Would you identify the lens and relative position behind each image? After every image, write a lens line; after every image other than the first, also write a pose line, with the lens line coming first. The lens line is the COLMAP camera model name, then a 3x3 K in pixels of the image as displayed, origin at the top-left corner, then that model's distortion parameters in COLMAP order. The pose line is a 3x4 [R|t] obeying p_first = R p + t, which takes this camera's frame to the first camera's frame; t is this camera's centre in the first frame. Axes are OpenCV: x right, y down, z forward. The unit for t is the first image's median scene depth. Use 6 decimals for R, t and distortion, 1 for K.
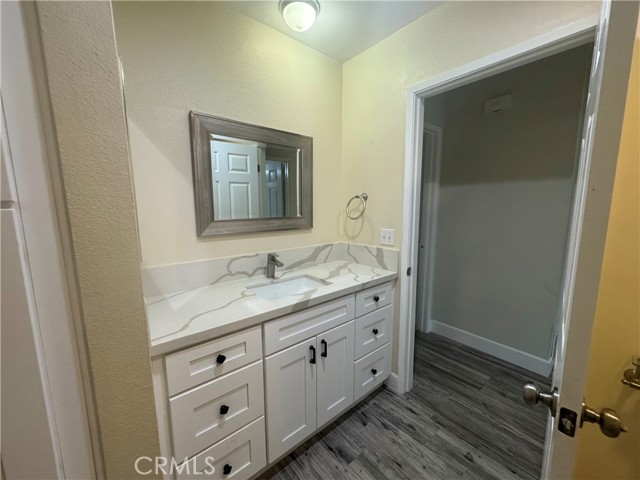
lens RADIAL K [[254.5, 0, 319.8], [0, 254.5, 237.8], [0, 0, 1]] dist [-0.002756, 0.000489]
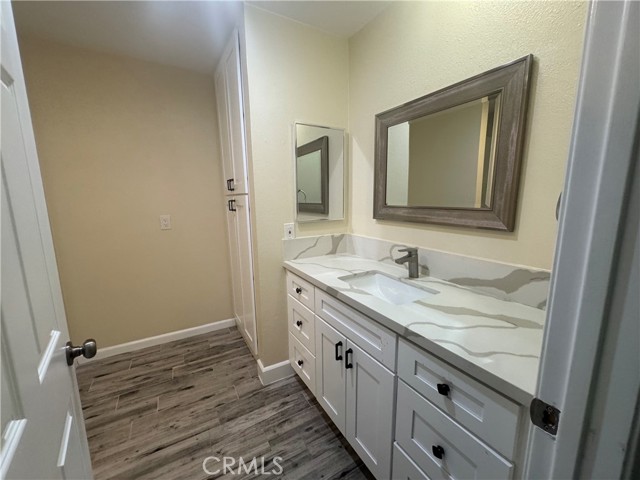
lens RADIAL K [[254.5, 0, 313.8], [0, 254.5, 241.6], [0, 0, 1]] dist [-0.002756, 0.000489]
pose [[-0.170729, 0.174520, -0.969739, 0.719494], [-0.116524, 0.973707, 0.195749, -0.092399], [0.978404, 0.146418, -0.145905, 0.858670]]
